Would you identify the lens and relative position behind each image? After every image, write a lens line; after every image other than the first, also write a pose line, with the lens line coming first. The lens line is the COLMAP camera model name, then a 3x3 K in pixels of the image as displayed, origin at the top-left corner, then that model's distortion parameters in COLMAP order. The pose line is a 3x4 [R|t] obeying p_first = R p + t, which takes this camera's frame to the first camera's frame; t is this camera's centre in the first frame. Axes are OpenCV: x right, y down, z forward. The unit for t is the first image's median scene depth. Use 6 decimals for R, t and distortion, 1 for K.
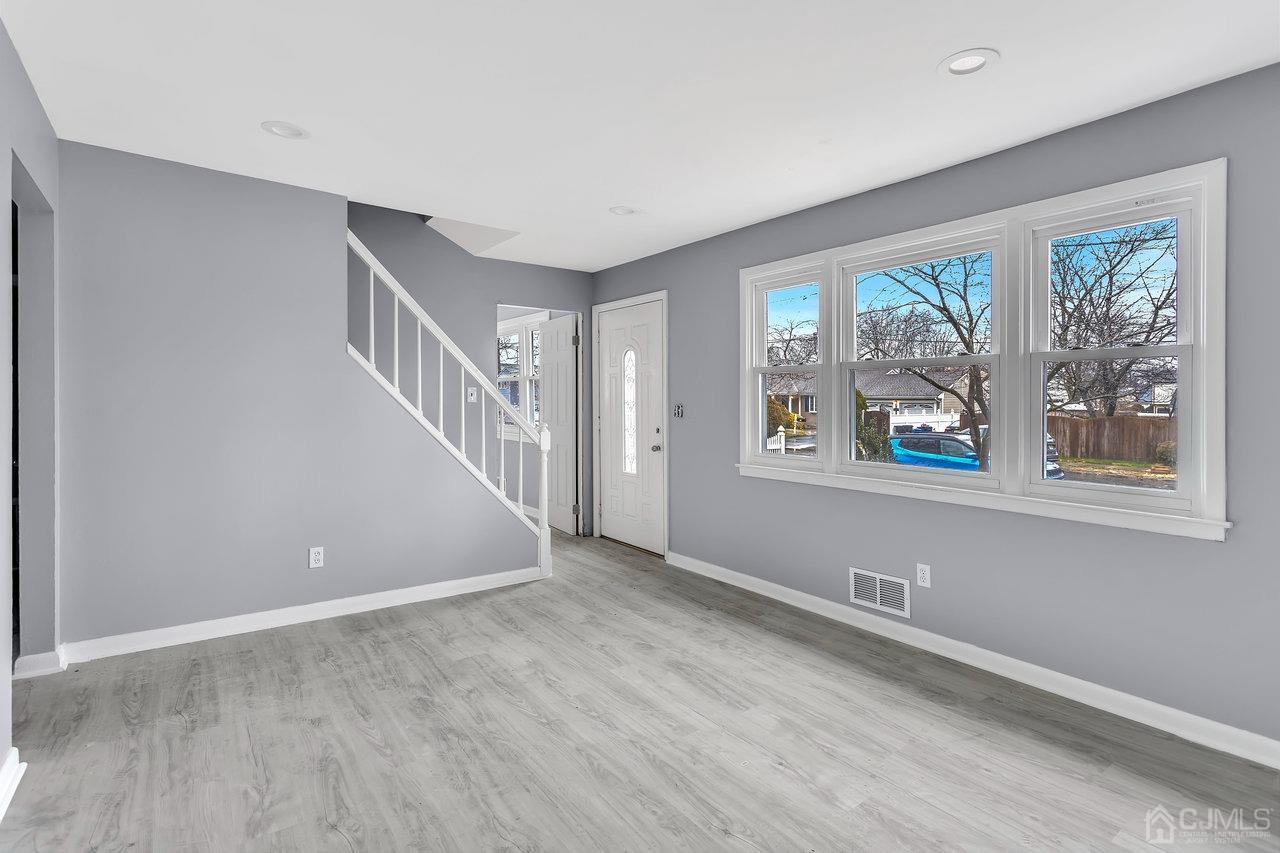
lens RADIAL K [[612.7, 0, 625.7], [0, 612.7, 411.9], [0, 0, 1]] dist [0.000511, 0.000437]
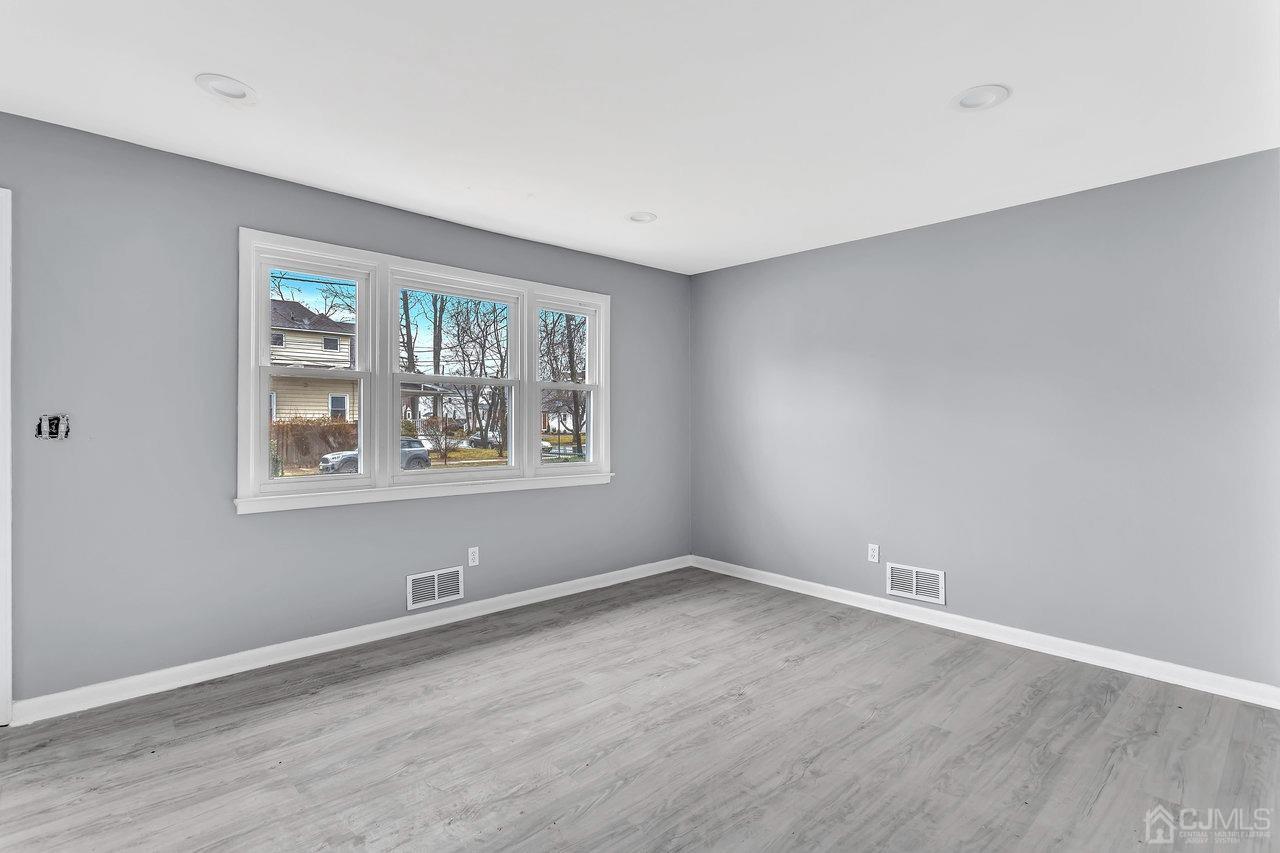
lens RADIAL K [[645.1, 0, 625.9], [0, 645.1, 412.5], [0, 0, 1]] dist [0.002169, 0.001111]
pose [[-0.135353, -0.001872, 0.990796, -0.918722], [0.005670, 0.999980, 0.002664, -0.022065], [-0.990781, 0.005978, -0.135340, 0.979291]]
